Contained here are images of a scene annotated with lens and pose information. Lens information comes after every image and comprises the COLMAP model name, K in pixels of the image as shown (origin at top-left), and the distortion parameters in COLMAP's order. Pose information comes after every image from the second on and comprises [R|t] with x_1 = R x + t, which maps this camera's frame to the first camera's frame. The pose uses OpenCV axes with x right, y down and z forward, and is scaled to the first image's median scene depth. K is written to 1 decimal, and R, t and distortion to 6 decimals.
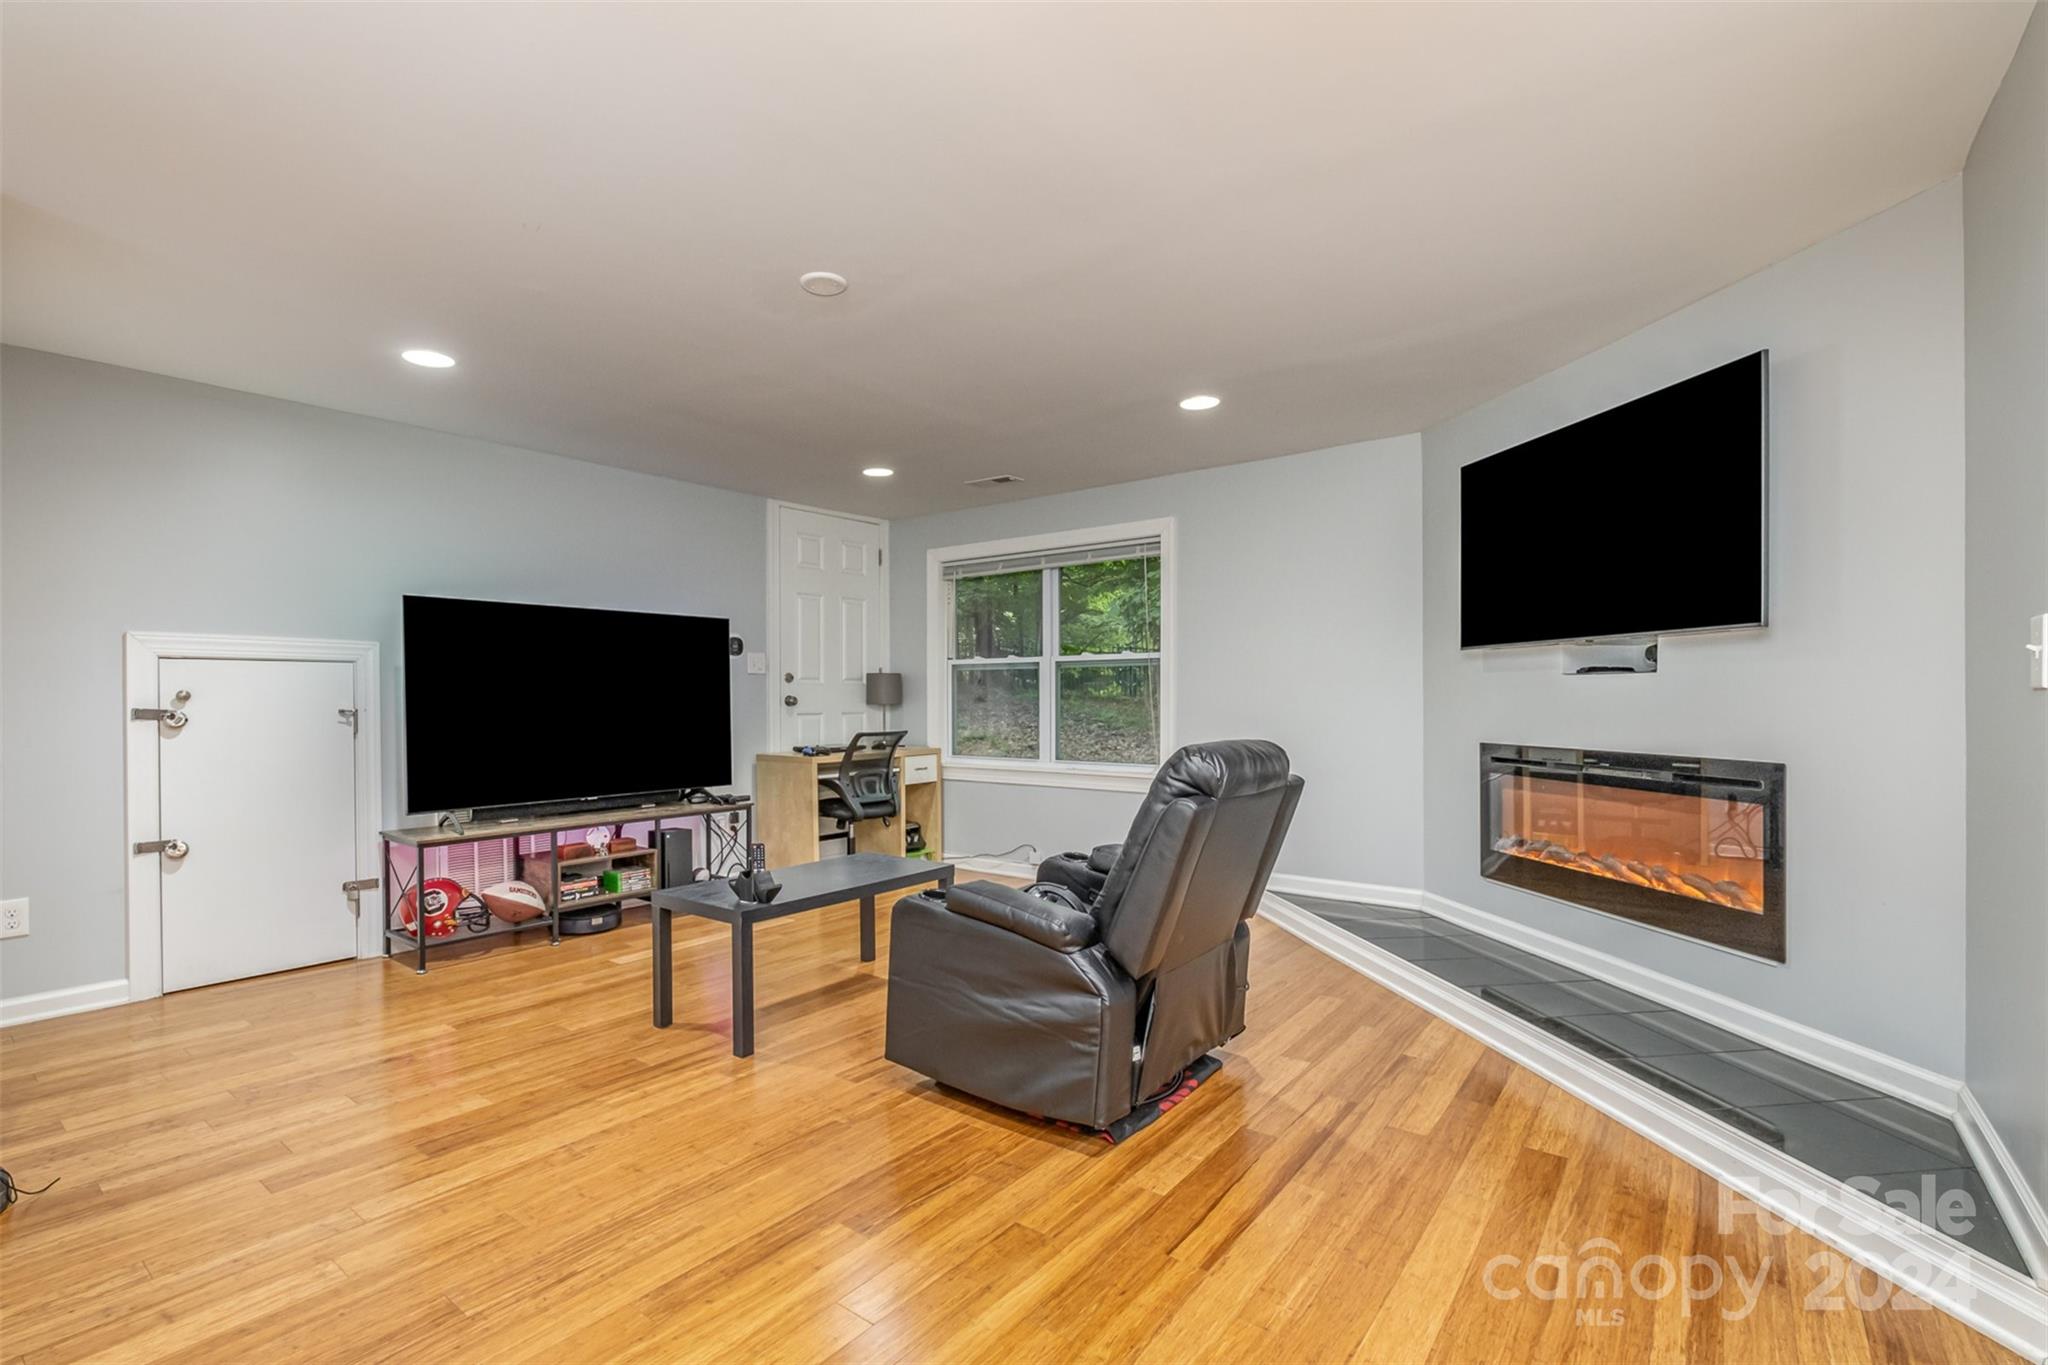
lens RADIAL K [[930.9, 0, 1024.0], [0, 930.9, 682.5], [0, 0, 1]] dist [-0.000281, -0.000113]
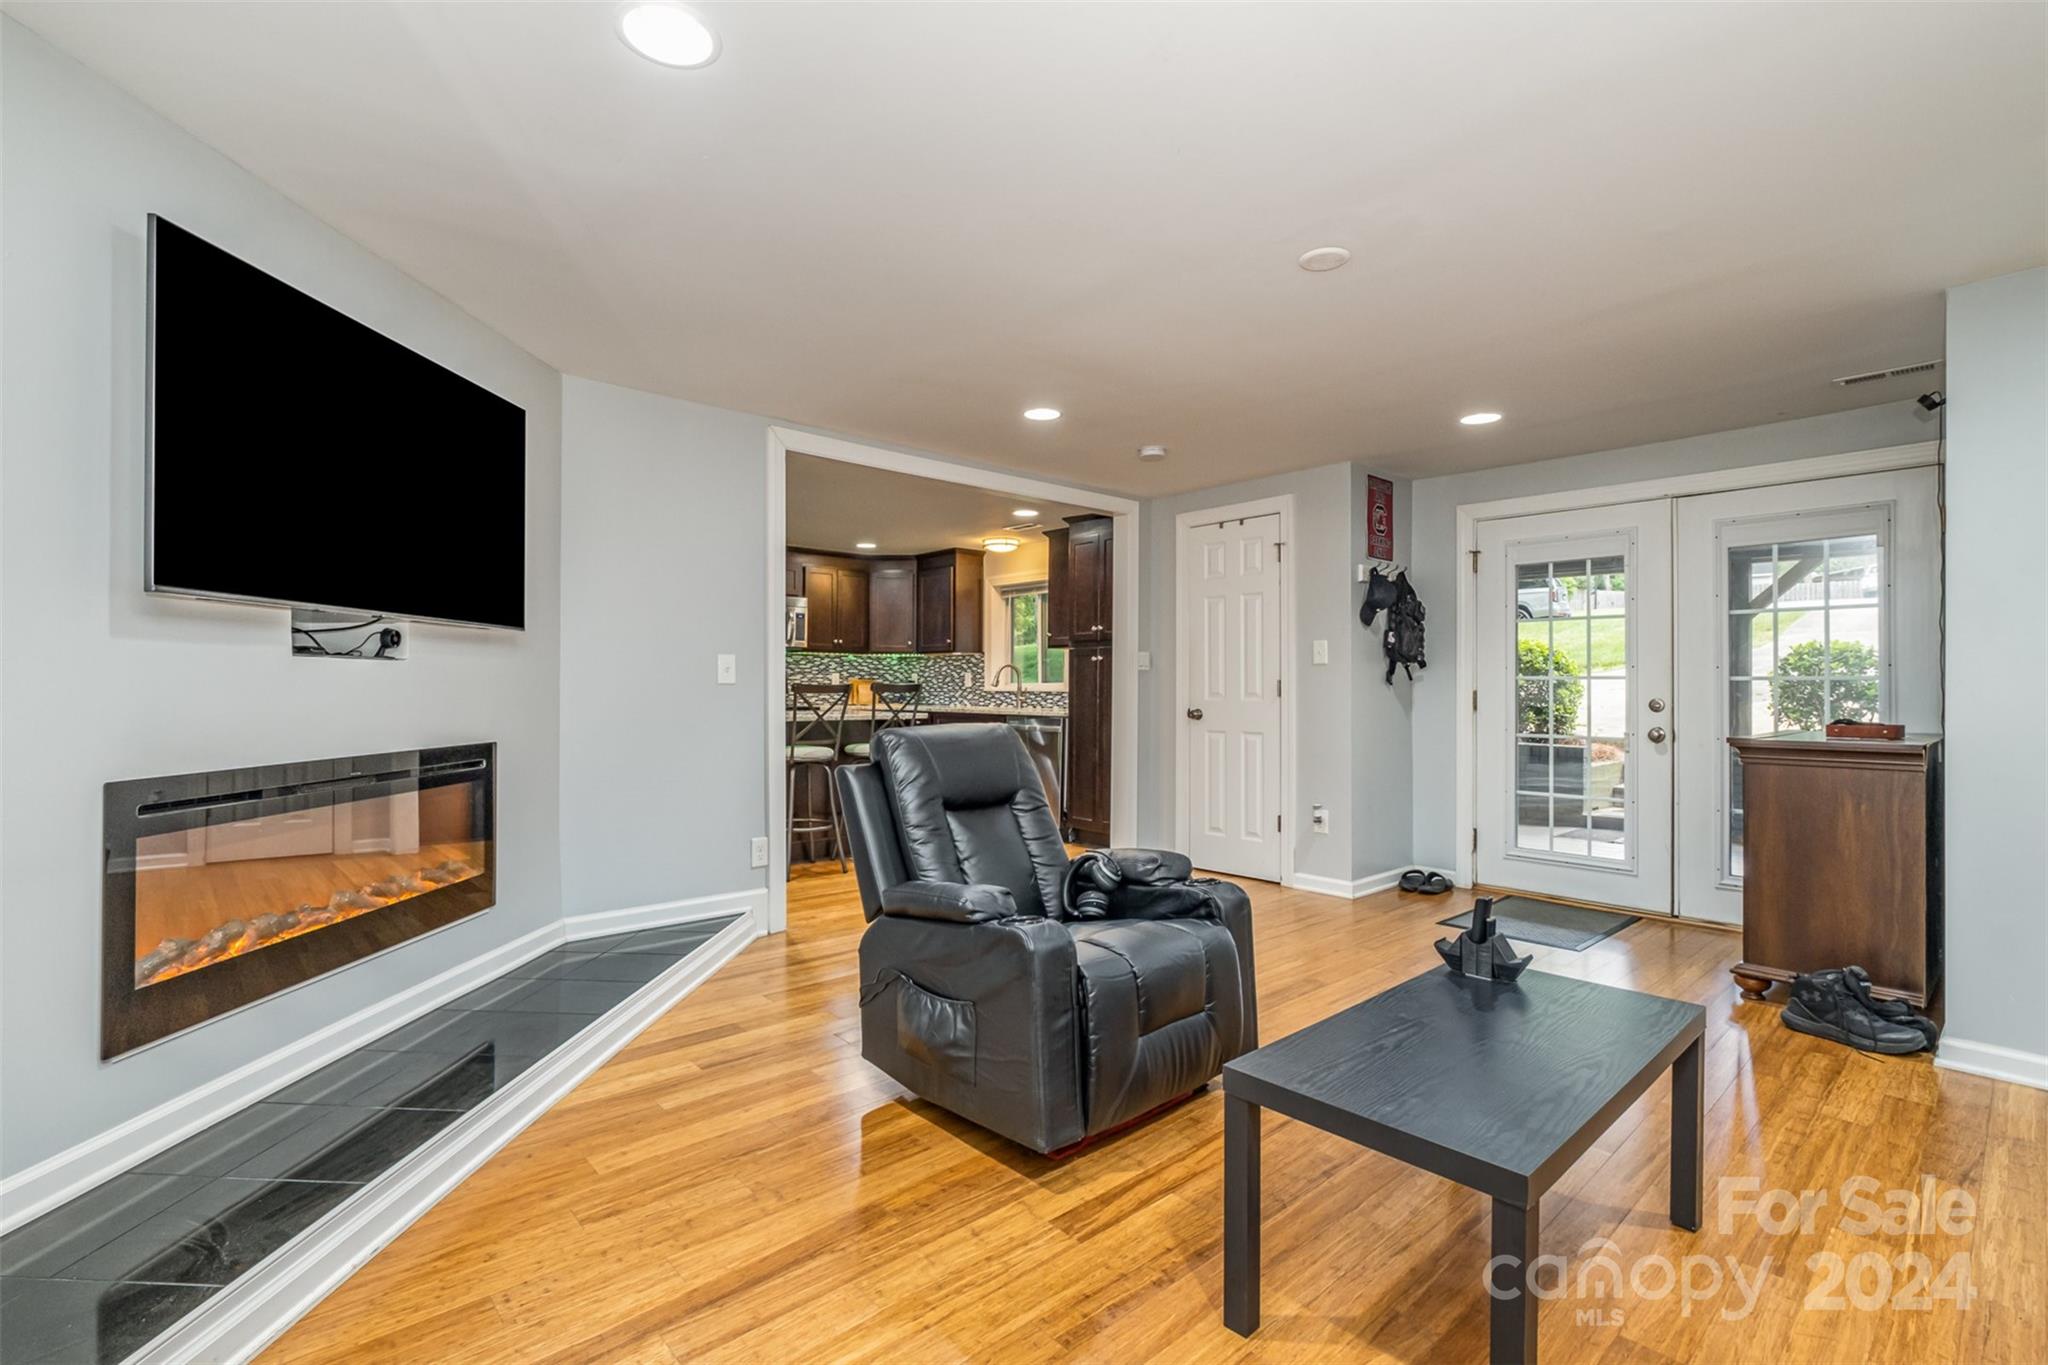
lens RADIAL K [[930.9, 0, 1024.0], [0, 930.9, 682.5], [0, 0, 1]] dist [-0.000281, -0.000113]
pose [[-0.981934, 0.000609, 0.189222, -0.086888], [-0.004014, 0.999703, -0.024046, 0.029603], [-0.189181, -0.024371, -0.981640, 1.802438]]
